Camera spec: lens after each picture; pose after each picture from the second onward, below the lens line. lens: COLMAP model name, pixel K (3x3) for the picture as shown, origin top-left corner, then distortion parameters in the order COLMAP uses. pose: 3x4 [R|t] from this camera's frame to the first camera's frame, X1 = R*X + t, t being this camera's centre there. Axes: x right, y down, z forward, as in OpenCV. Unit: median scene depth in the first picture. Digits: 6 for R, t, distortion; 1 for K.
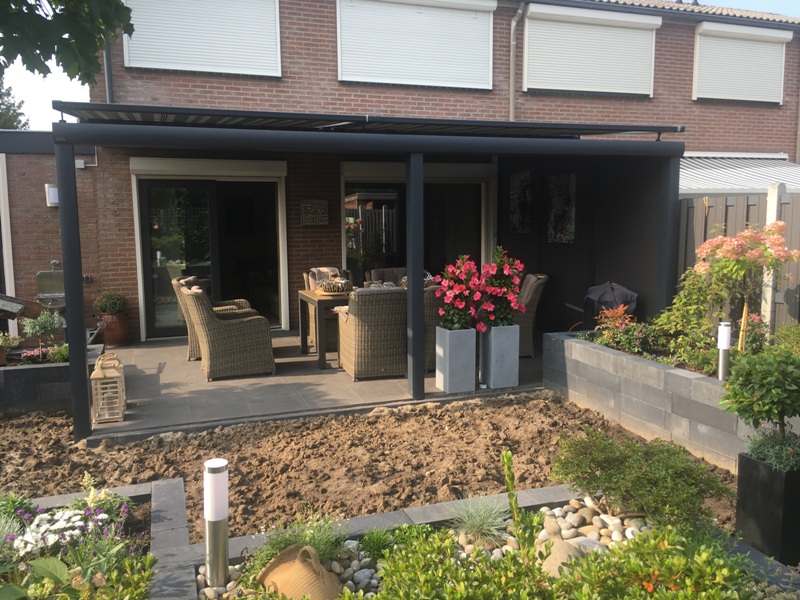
lens RADIAL K [[665.5, 0, 398.8], [0, 665.5, 304.4], [0, 0, 1]] dist [0.076495, -0.108096]
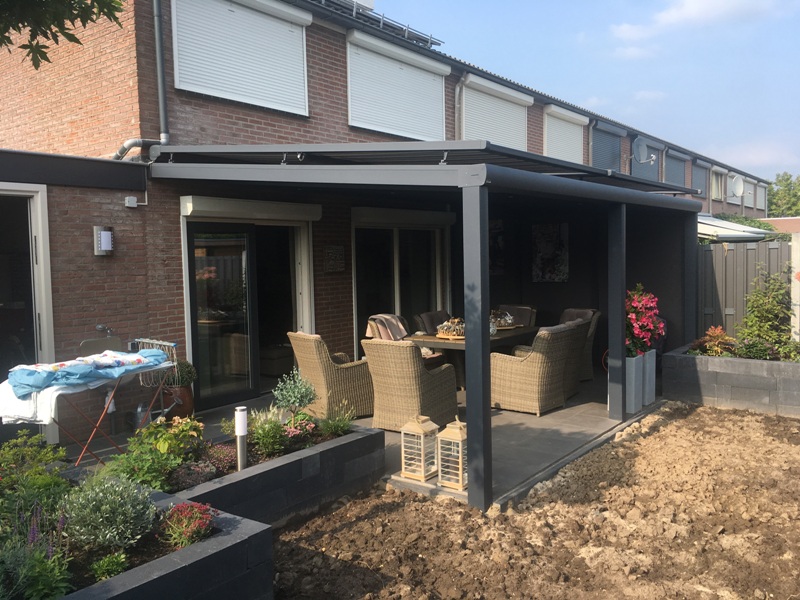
lens RADIAL K [[681.5, 0, 396.4], [0, 681.5, 300.3], [0, 0, 1]] dist [0.083473, -0.131057]
pose [[0.833471, -0.044777, 0.550746, -0.611682], [0.084054, 0.995386, -0.046276, -0.026688], [-0.546133, 0.084862, 0.833389, 0.149568]]
